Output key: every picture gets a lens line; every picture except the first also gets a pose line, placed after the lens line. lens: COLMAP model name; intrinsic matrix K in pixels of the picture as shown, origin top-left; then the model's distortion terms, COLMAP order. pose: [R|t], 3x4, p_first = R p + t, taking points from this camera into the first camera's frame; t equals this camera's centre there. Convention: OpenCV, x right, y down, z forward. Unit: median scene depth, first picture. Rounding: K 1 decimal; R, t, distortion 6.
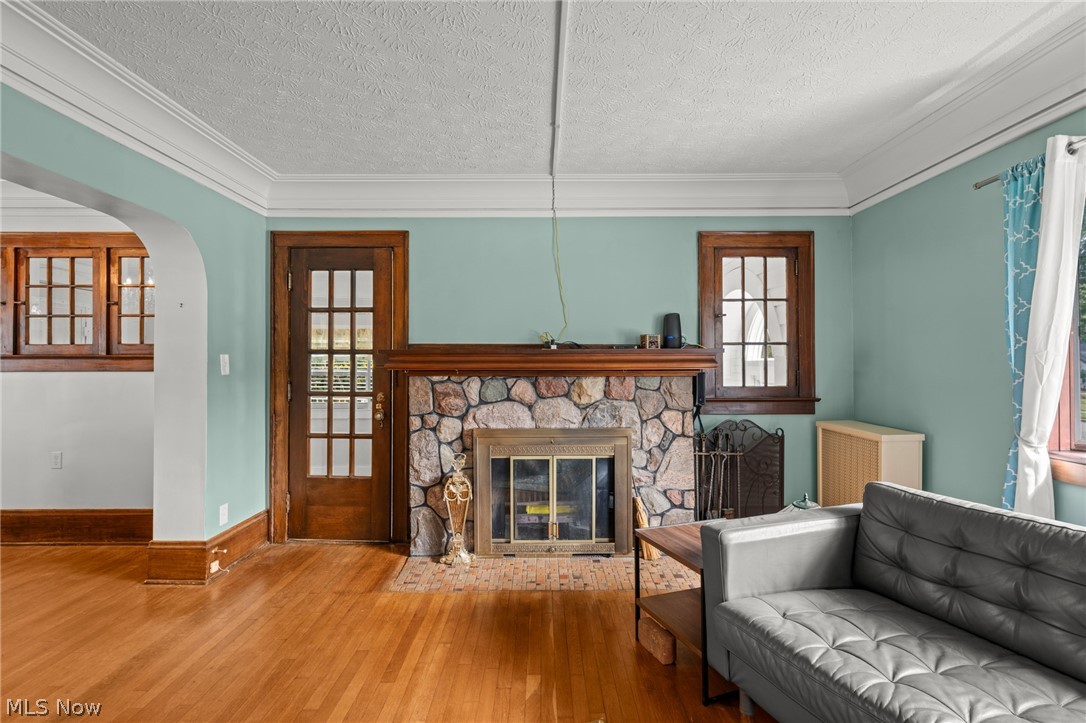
lens RADIAL K [[532.3, 0, 545.3], [0, 532.3, 358.6], [0, 0, 1]] dist [0.003126, 0.000449]
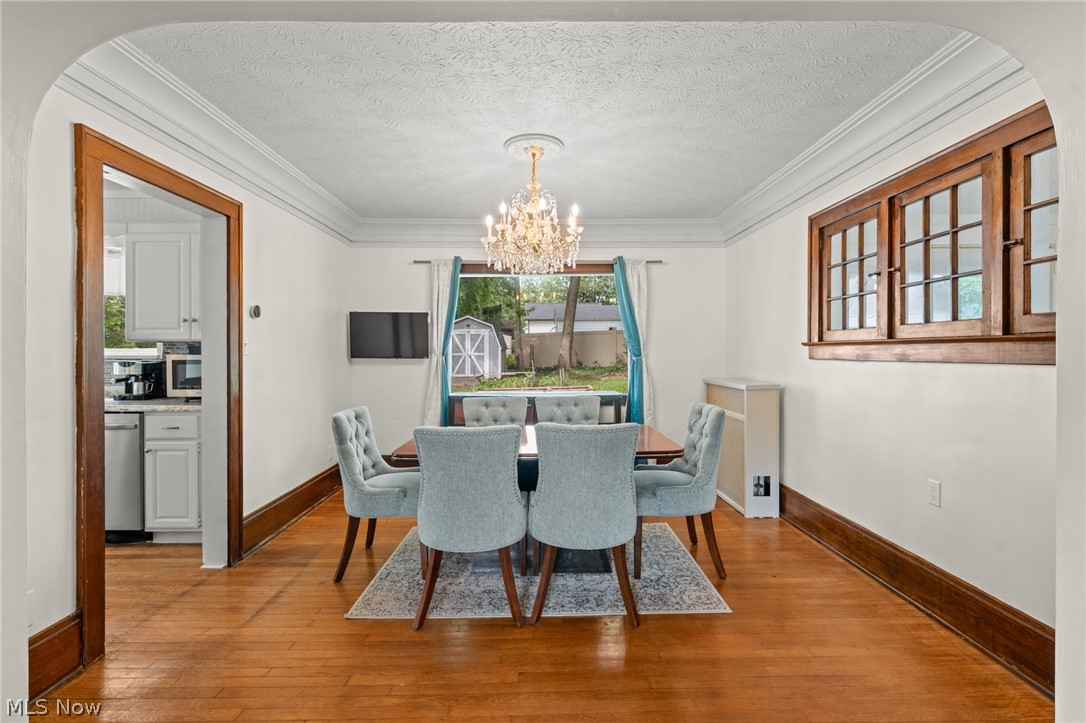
lens RADIAL K [[483.9, 0, 545.8], [0, 483.9, 355.5], [0, 0, 1]] dist [-0.000494, -0.000180]
pose [[0.004753, 0.007518, -0.999960, -0.319335], [0.011417, 0.999906, 0.007572, 0.005934], [0.999924, -0.011452, 0.004666, 0.530282]]
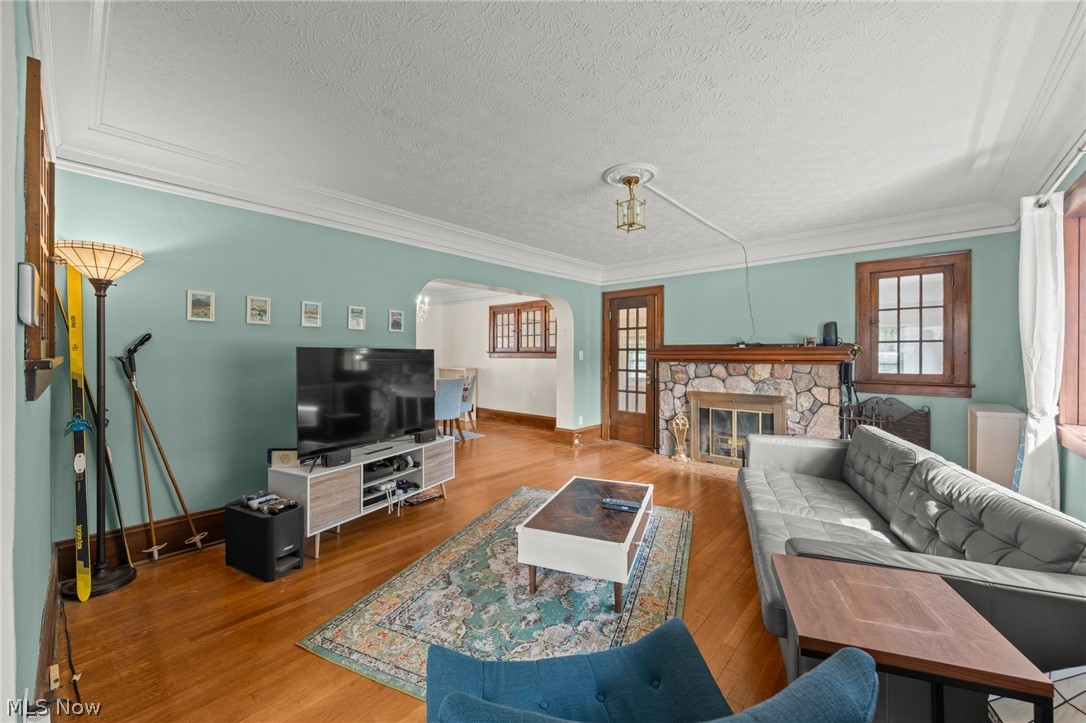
lens RADIAL K [[419.1, 0, 544.2], [0, 419.1, 356.8], [0, 0, 1]] dist [-0.000046, -0.000119]
pose [[0.743149, 0.006312, -0.669096, 0.439694], [0.002260, 0.999926, 0.011943, -0.004772], [0.669122, -0.010387, 0.743080, -0.401078]]
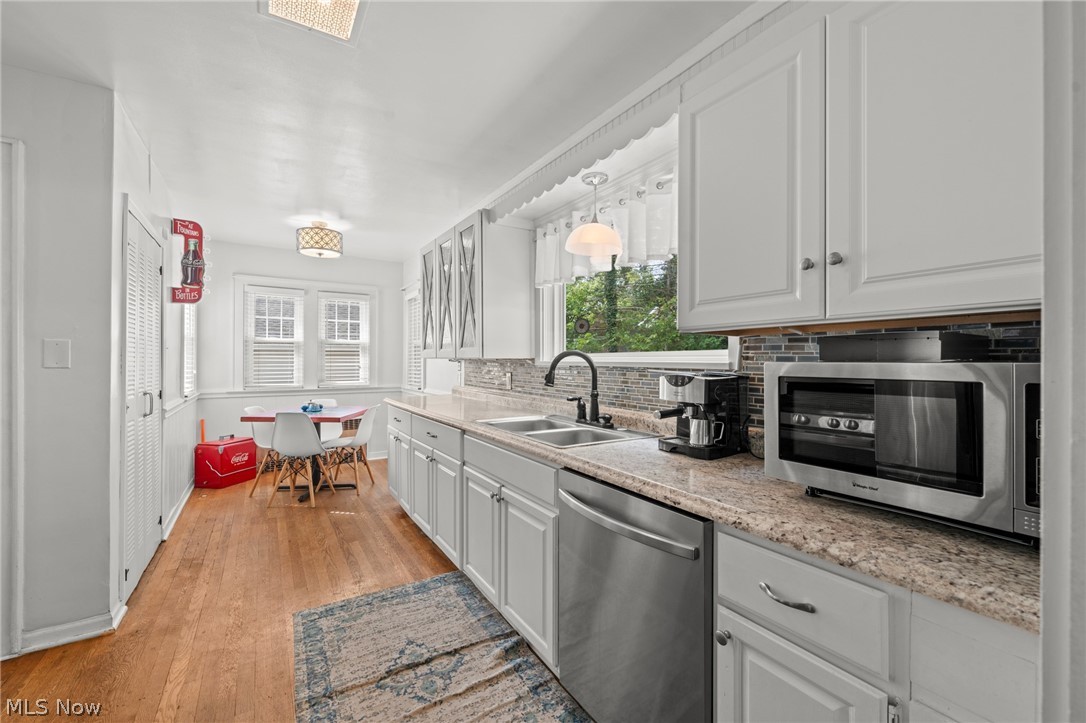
lens RADIAL K [[448.1, 0, 543.0], [0, 448.1, 361.5], [0, 0, 1]] dist [0.000985, 0.000052]
pose [[-0.850337, 0.003194, -0.526228, -0.958151], [0.007201, 0.999959, -0.005566, 0.003546], [0.526189, -0.008523, -0.850325, -0.010966]]
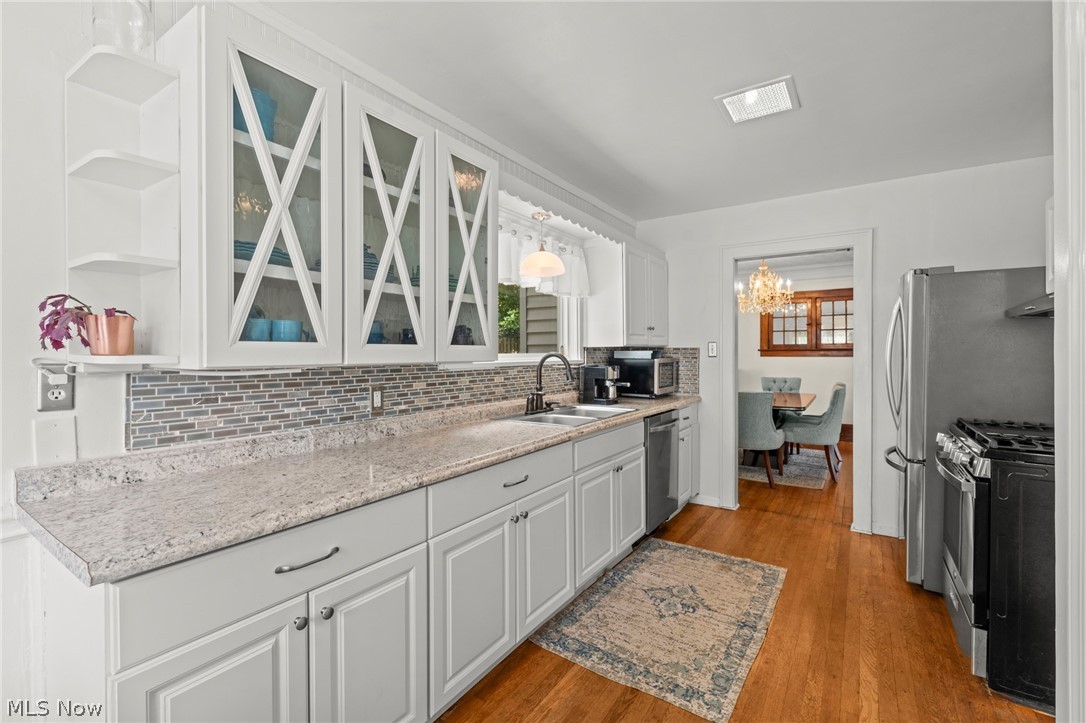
lens RADIAL K [[483.9, 0, 545.8], [0, 483.9, 355.5], [0, 0, 1]] dist [-0.000494, -0.000180]
pose [[0.836578, -0.004111, -0.547833, -0.877484], [0.013632, 0.999818, 0.013314, -0.020697], [0.547679, -0.018606, 0.836482, -1.213061]]
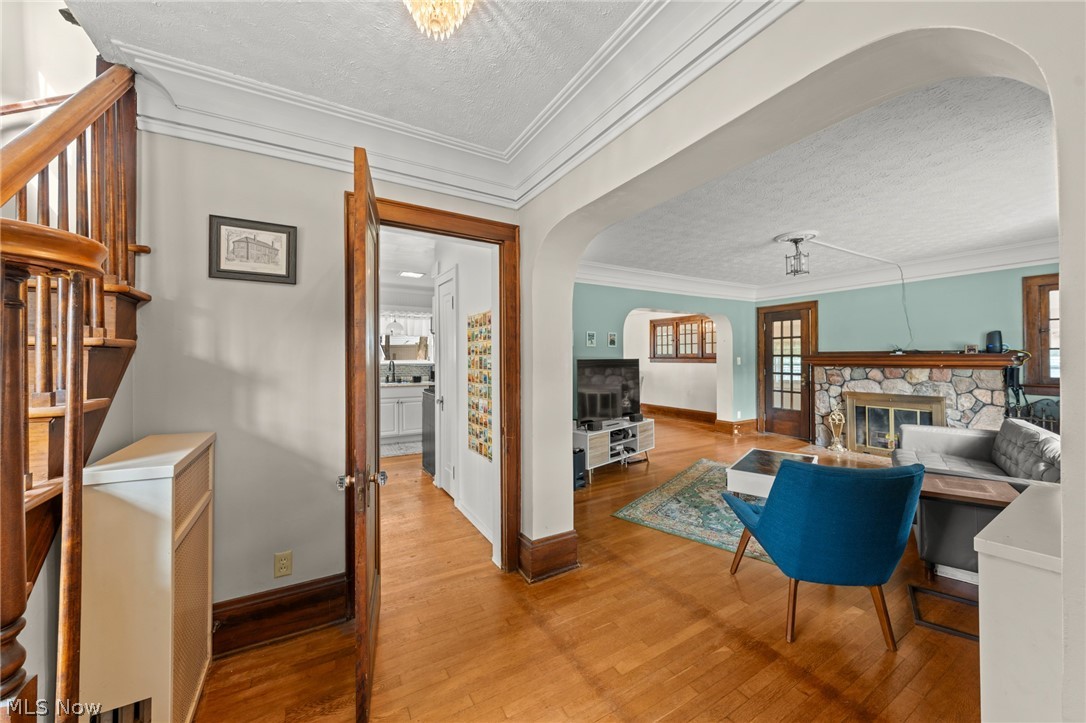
lens RADIAL K [[397.8, 0, 544.7], [0, 397.8, 356.3], [0, 0, 1]] dist [-0.001022, 0.000117]
pose [[0.508463, -0.003778, -0.861075, 0.606406], [0.012135, 0.999923, 0.002778, -0.028559], [0.860998, -0.011862, 0.508470, -0.837555]]
